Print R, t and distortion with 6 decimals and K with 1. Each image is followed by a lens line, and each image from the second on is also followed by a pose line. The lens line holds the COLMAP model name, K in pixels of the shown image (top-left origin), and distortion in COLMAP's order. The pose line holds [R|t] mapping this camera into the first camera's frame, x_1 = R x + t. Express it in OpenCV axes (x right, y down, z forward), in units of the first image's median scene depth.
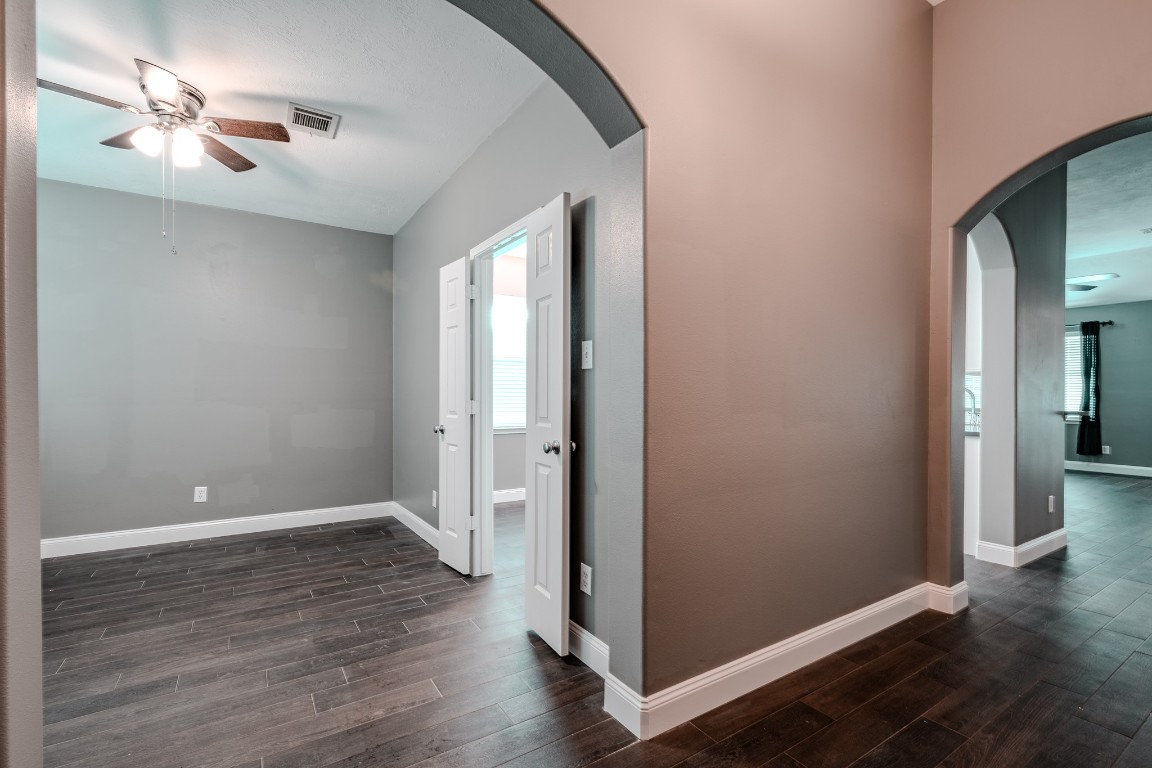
lens RADIAL K [[506.0, 0, 579.2], [0, 506.0, 402.6], [0, 0, 1]] dist [0.004775, 0.000591]
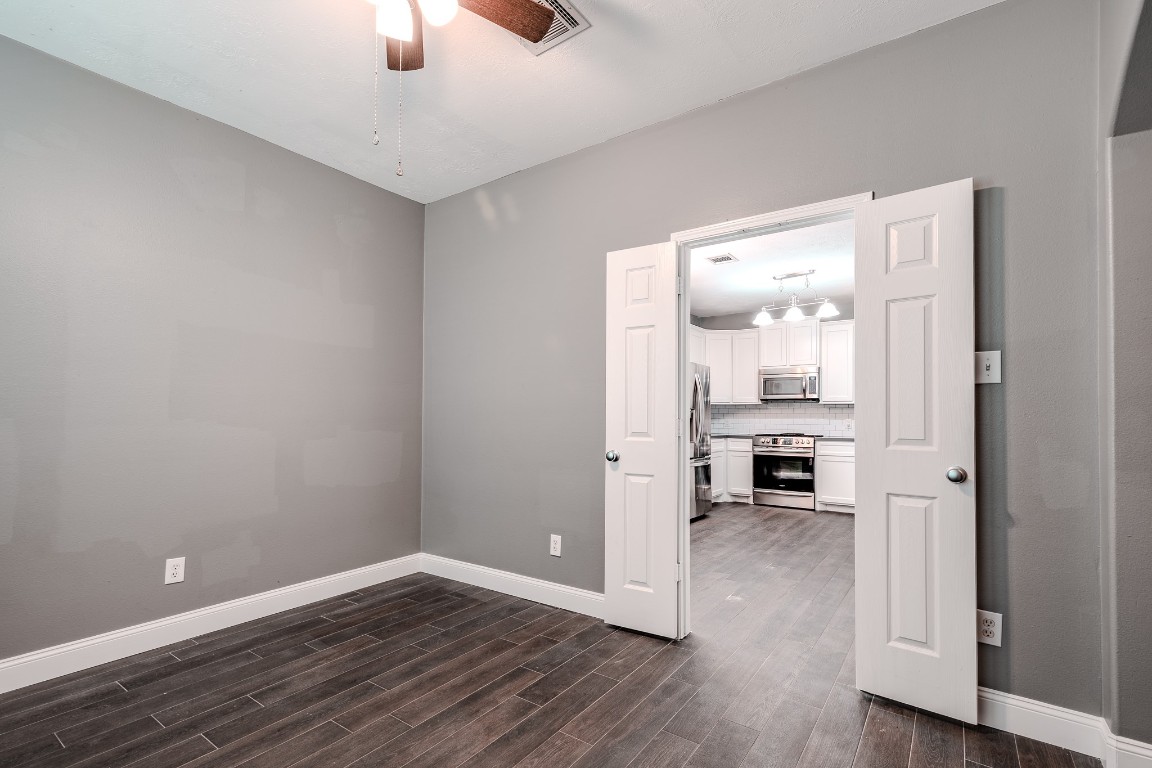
lens RADIAL K [[524.6, 0, 575.9], [0, 524.6, 409.9], [0, 0, 1]] dist [0.013728, -0.000980]
pose [[0.933780, 0.007801, 0.357763, -0.615418], [0.000207, 0.999750, -0.022340, -0.000493], [-0.357848, 0.020935, 0.933545, 0.257310]]
